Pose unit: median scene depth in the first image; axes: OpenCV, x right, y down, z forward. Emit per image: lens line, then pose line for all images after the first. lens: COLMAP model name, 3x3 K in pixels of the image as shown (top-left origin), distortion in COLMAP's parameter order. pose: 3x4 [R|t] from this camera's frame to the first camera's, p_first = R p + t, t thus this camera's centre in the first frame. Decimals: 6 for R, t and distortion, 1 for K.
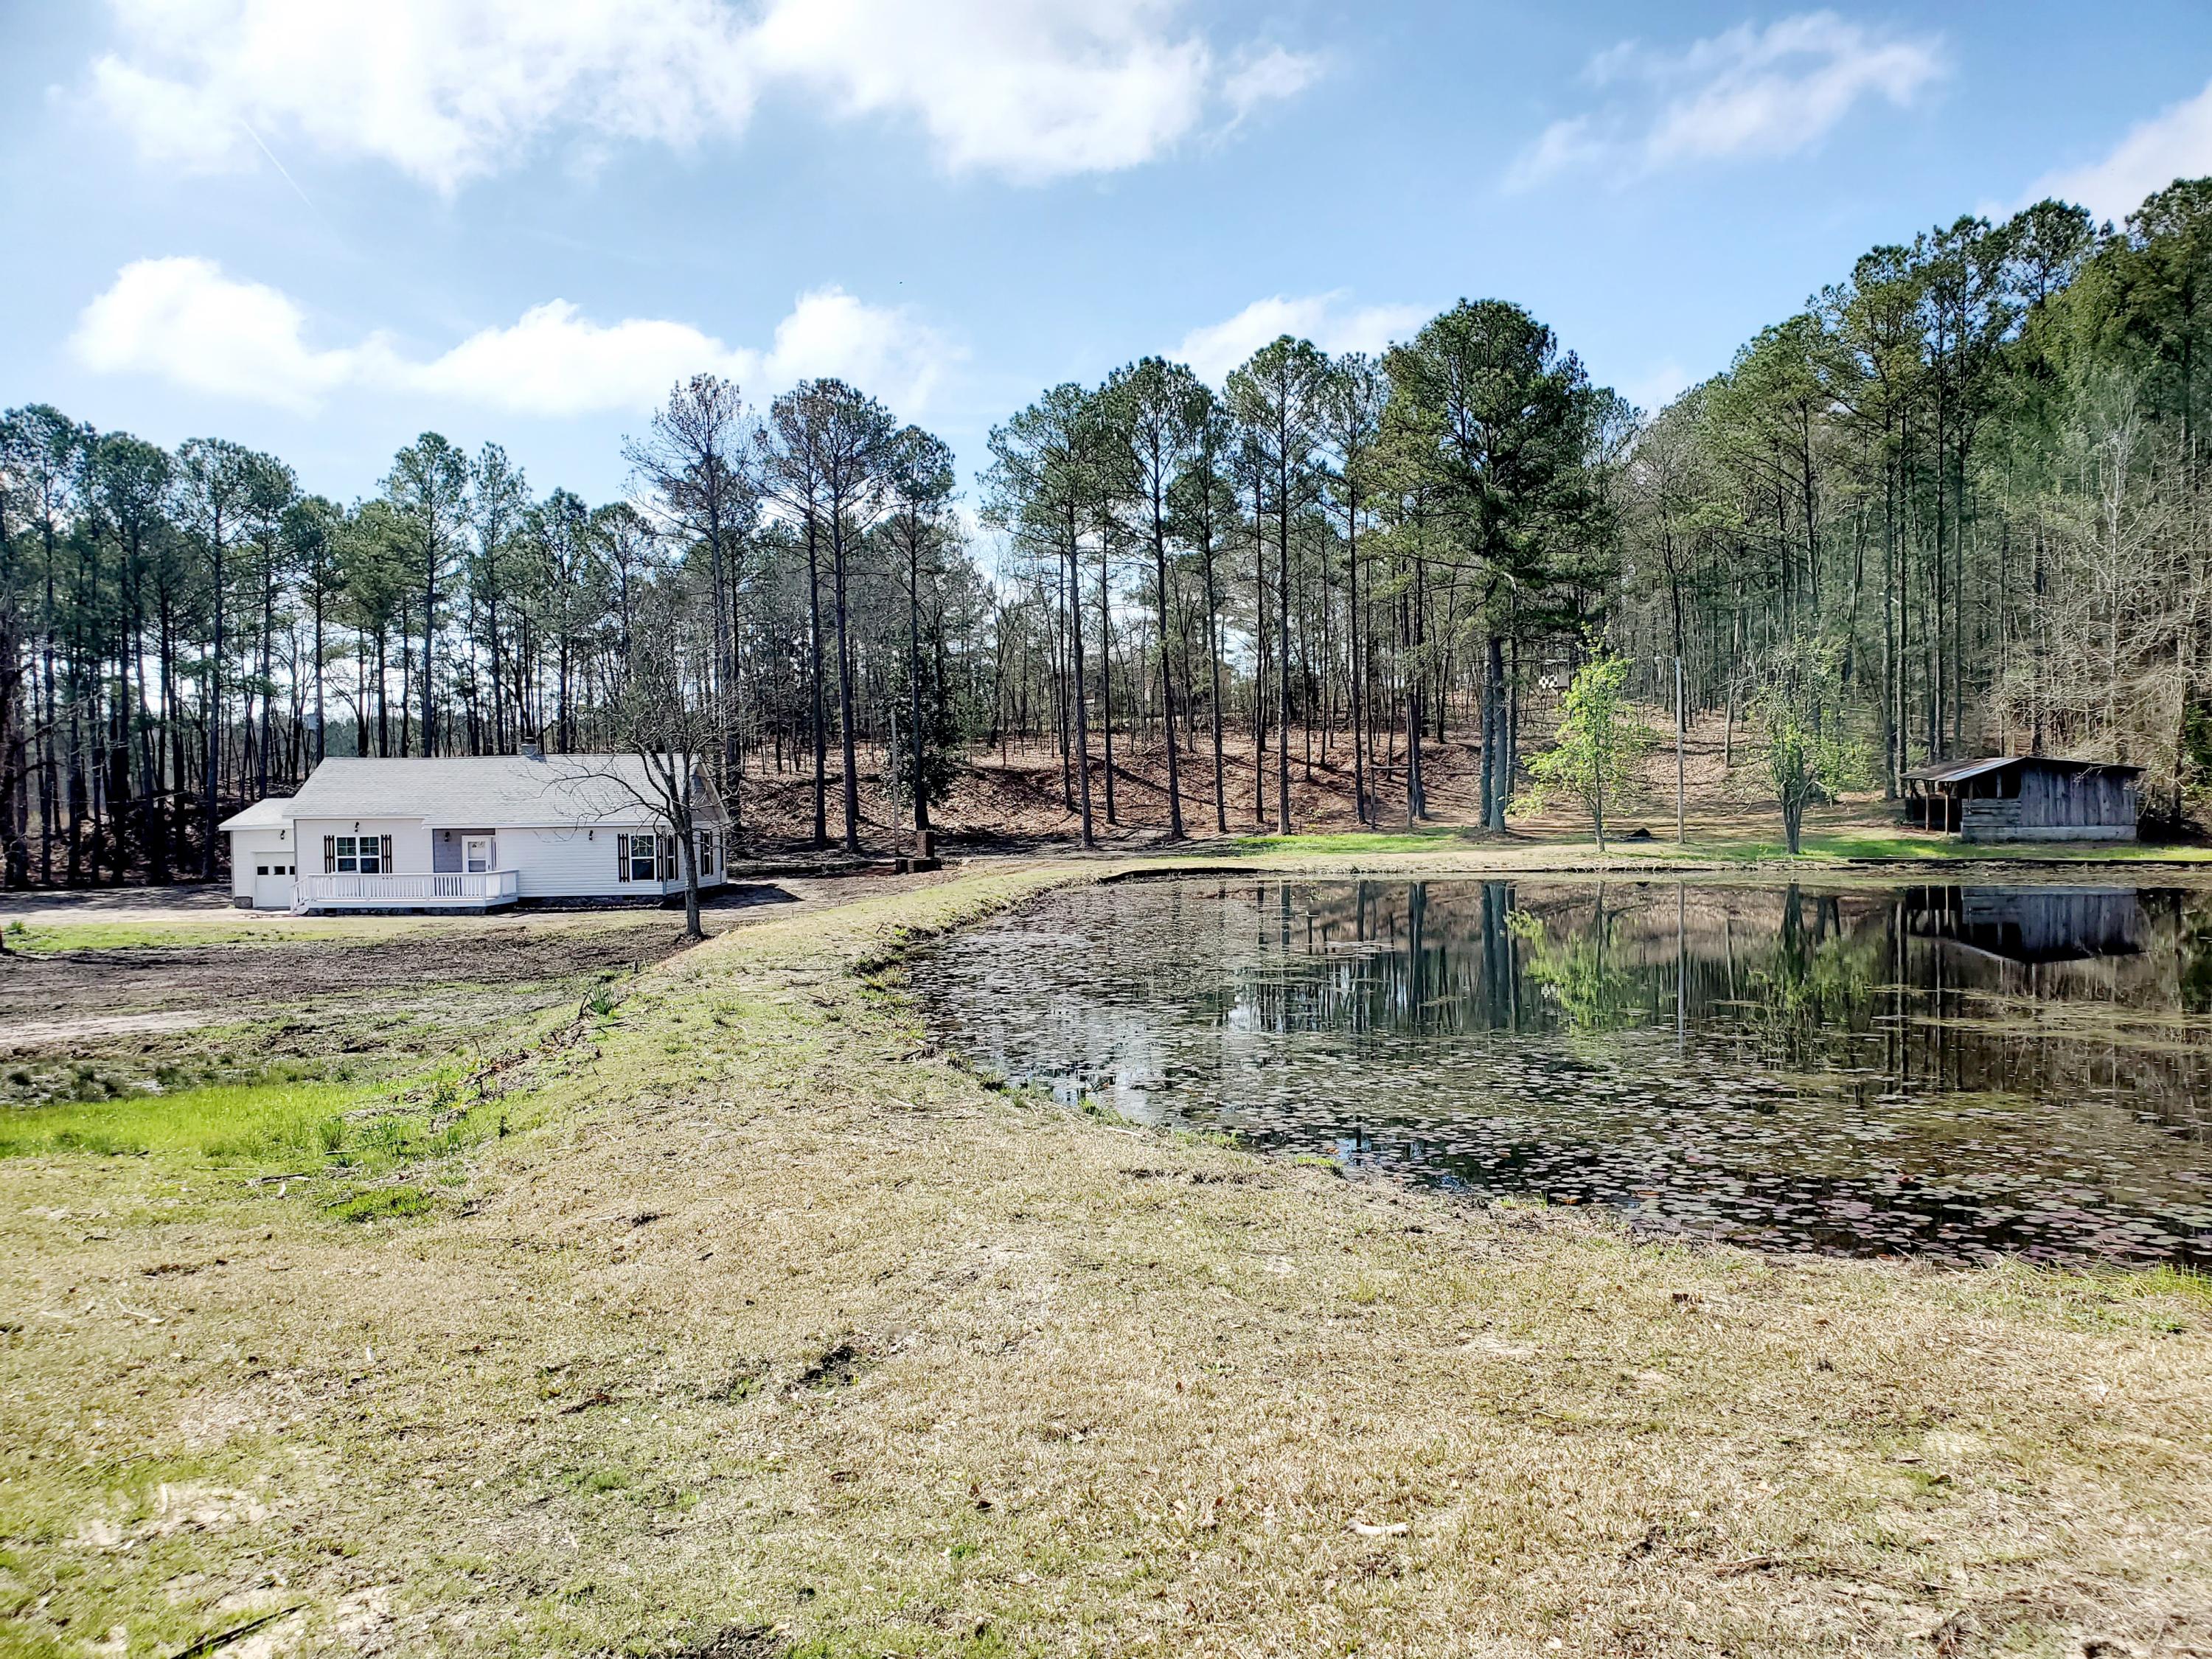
lens RADIAL K [[1670.5, 0, 1107.5], [0, 1670.5, 855.6], [0, 0, 1]] dist [0.040838, -0.041507]
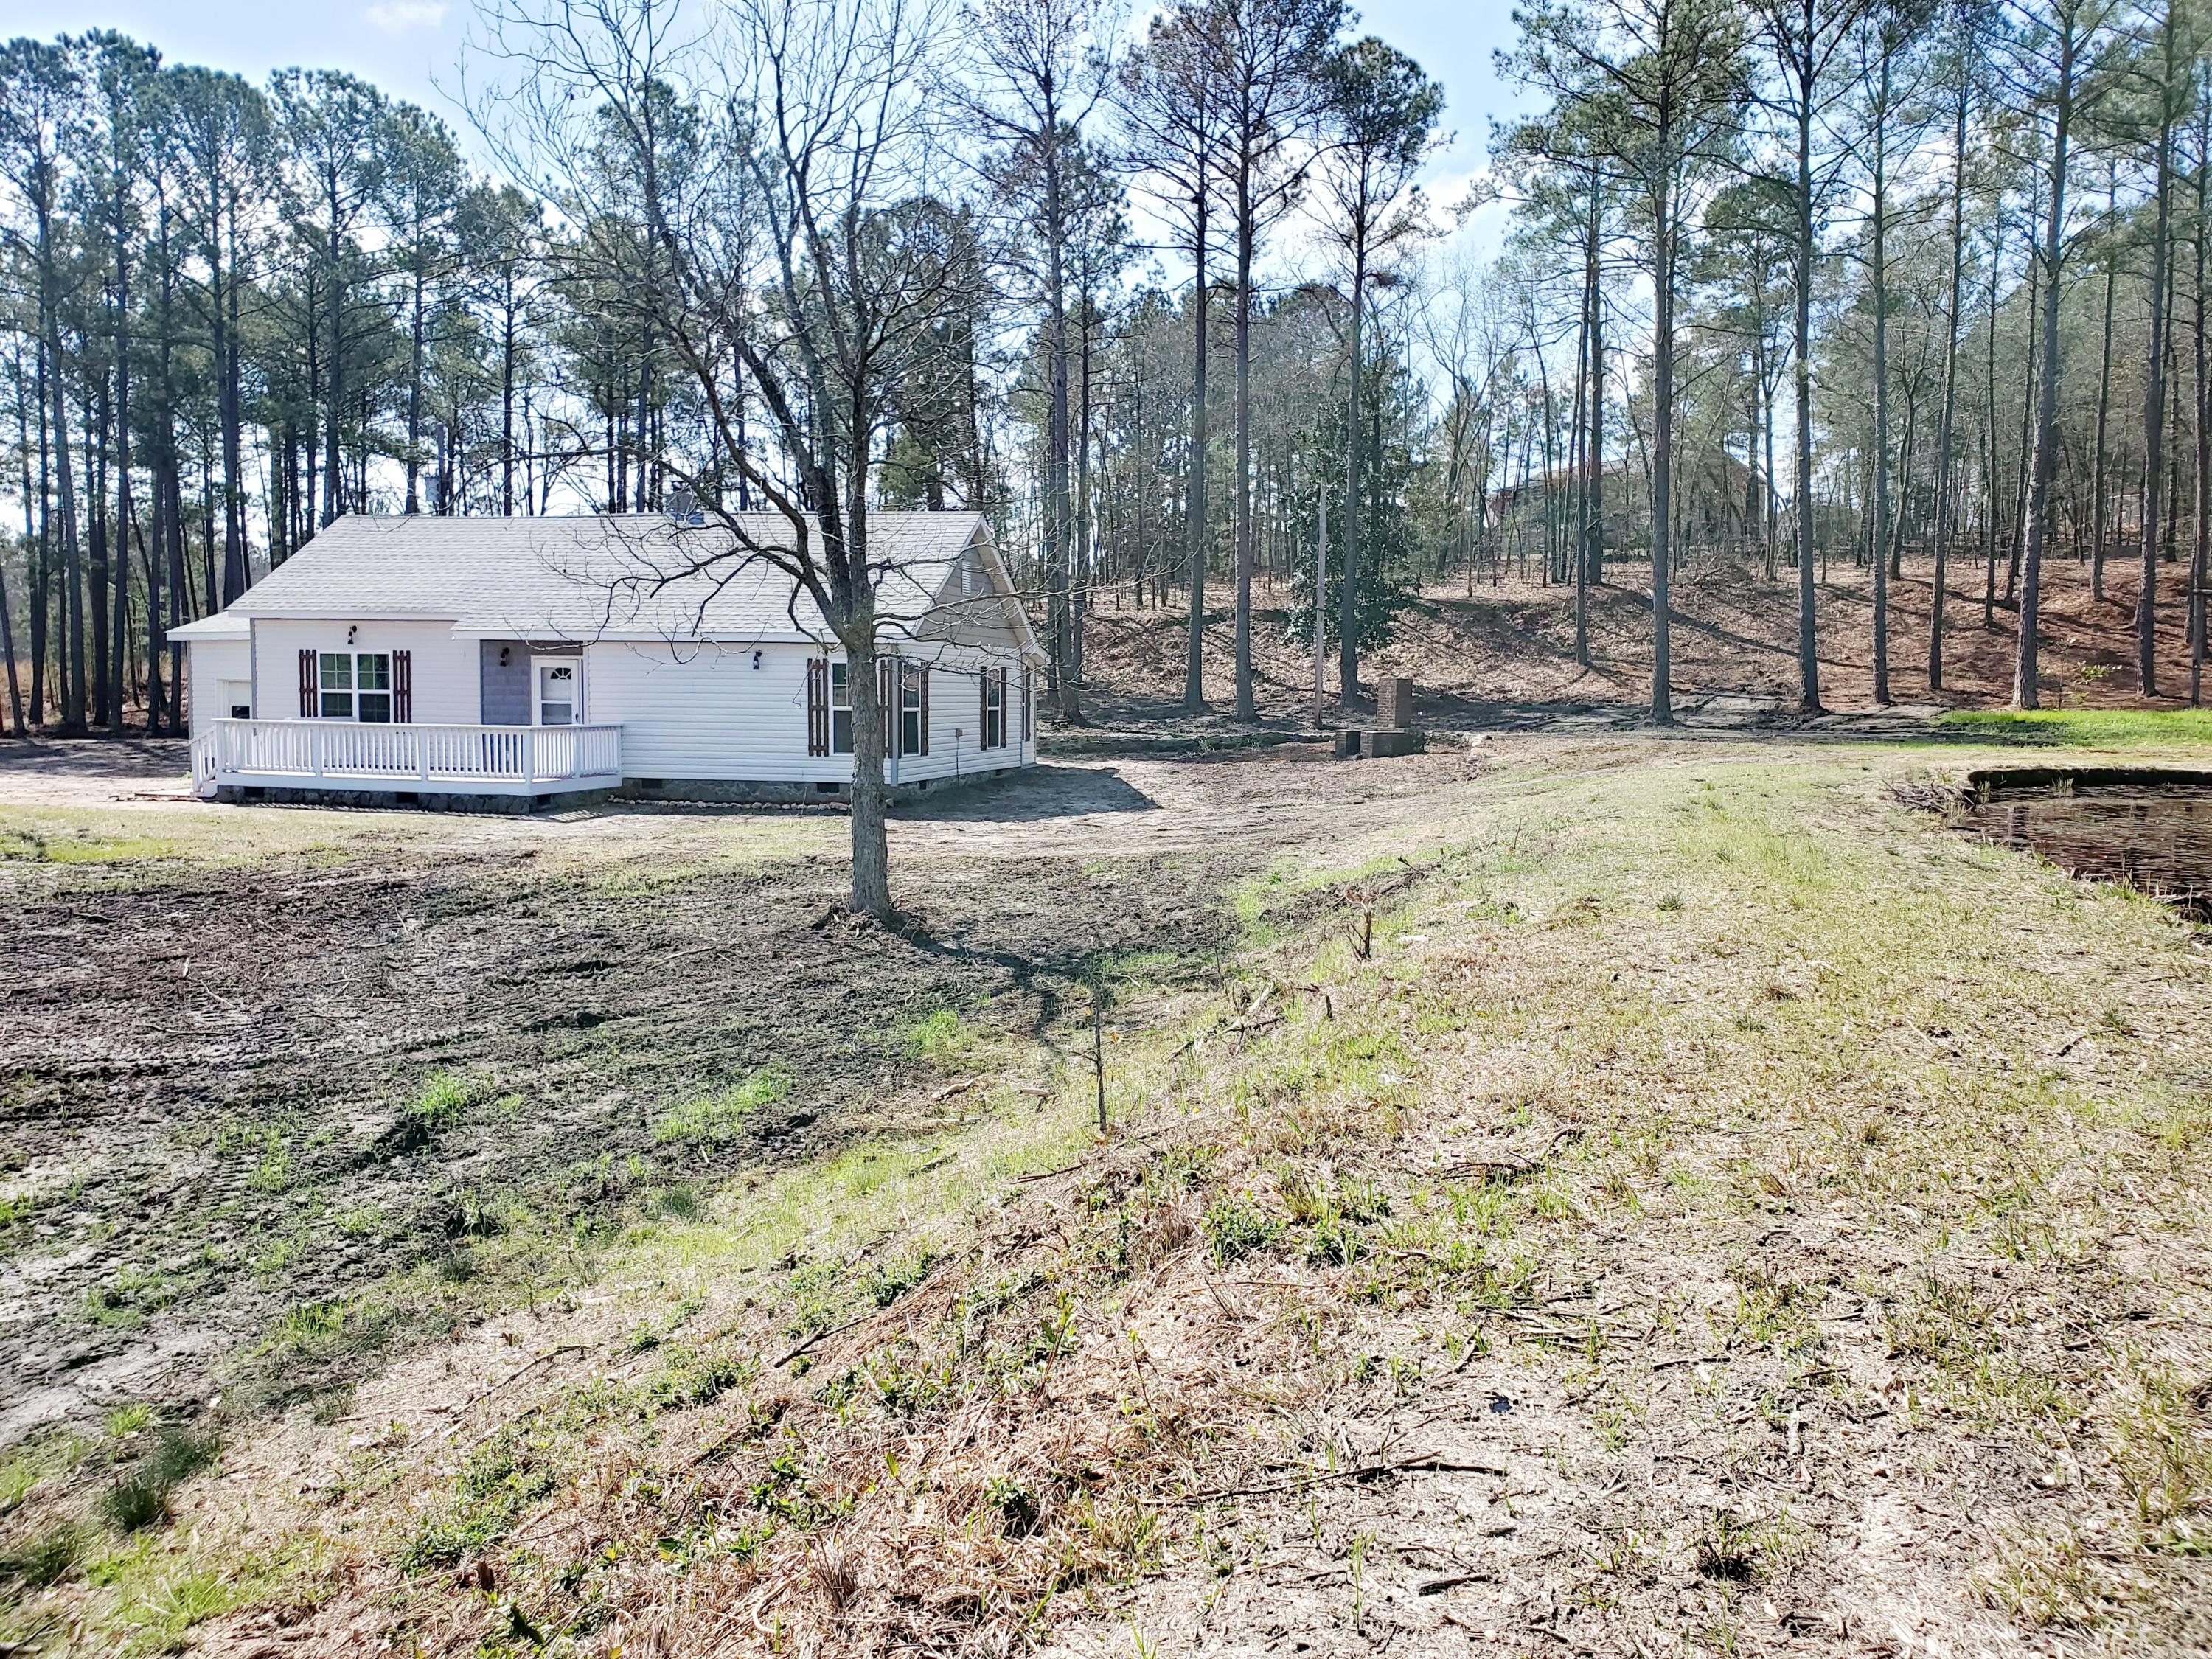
lens RADIAL K [[1688.4, 0, 1108.6], [0, 1688.4, 844.5], [0, 0, 1]] dist [-0.001880, -0.012528]
pose [[0.976986, 0.046306, -0.208216, -0.073342], [-0.033127, 0.997247, 0.066344, 0.004442], [0.210715, -0.057920, 0.975830, 0.393390]]
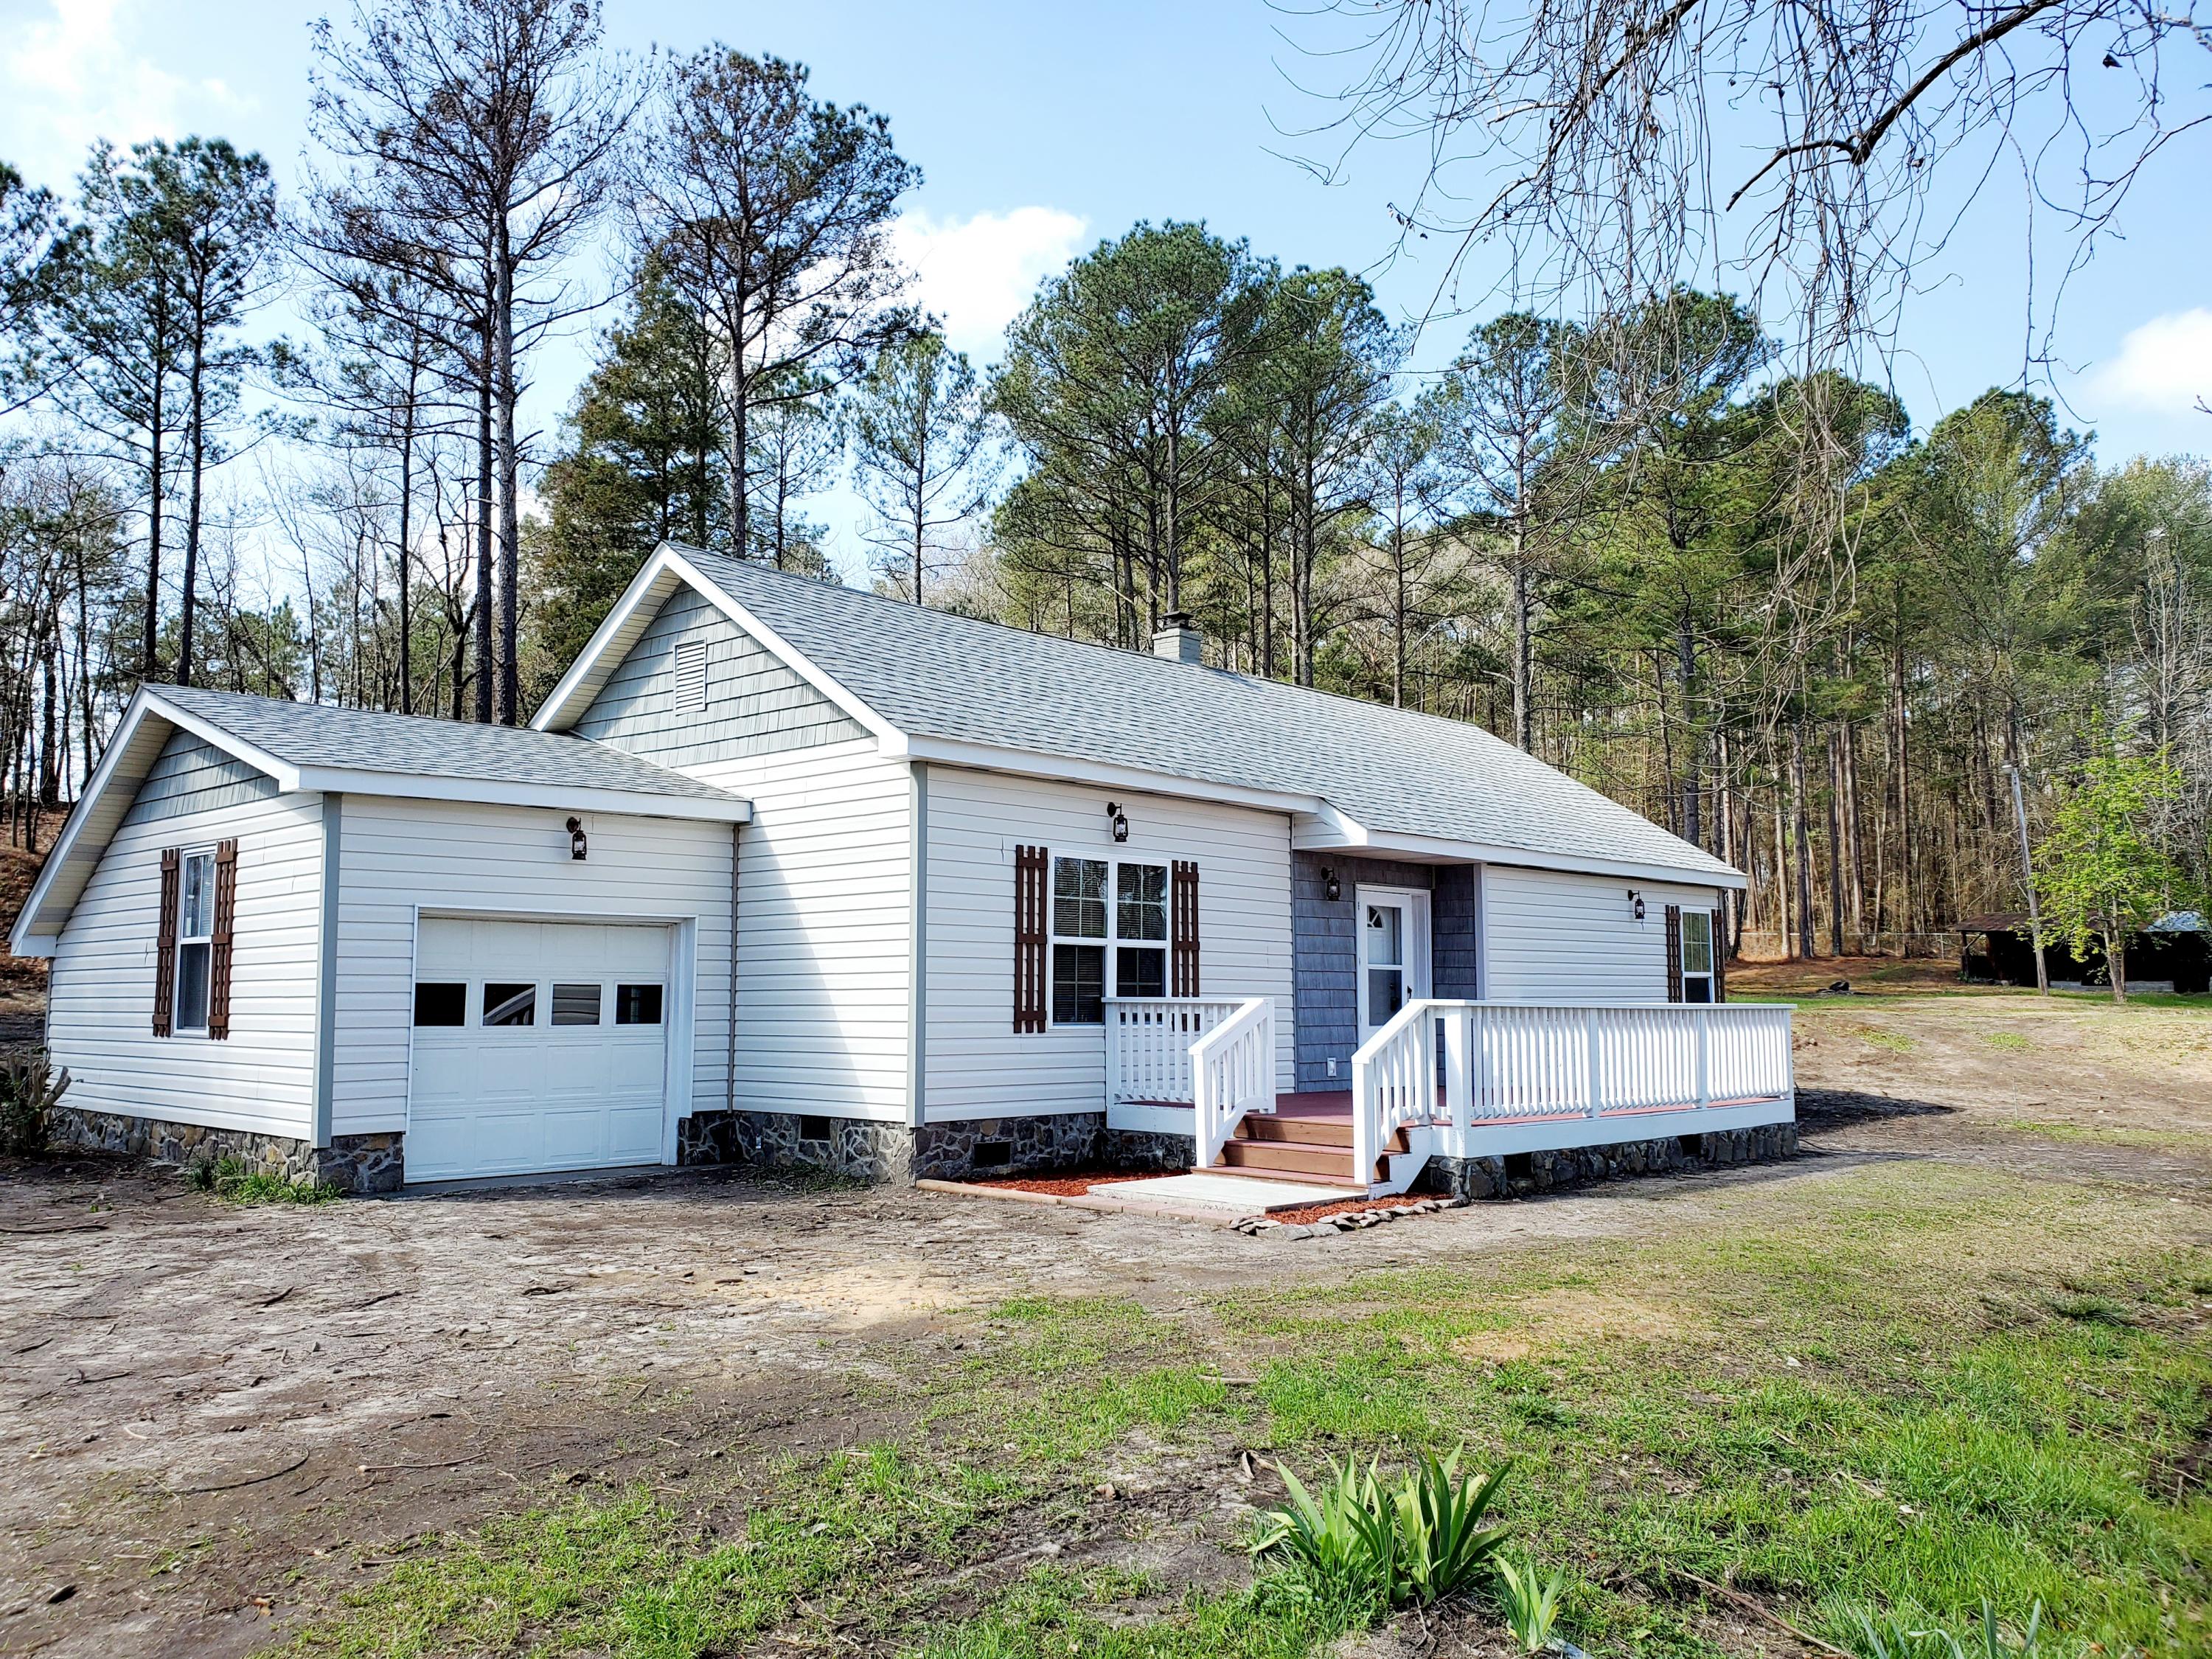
lens RADIAL K [[1718.8, 0, 1073.8], [0, 1718.8, 830.3], [0, 0, 1]] dist [0.140462, -0.236225]
pose [[0.673308, 0.086517, 0.734283, -0.477824], [0.008825, 0.992119, -0.124989, 0.012059], [-0.739310, 0.090636, 0.667238, 0.626344]]
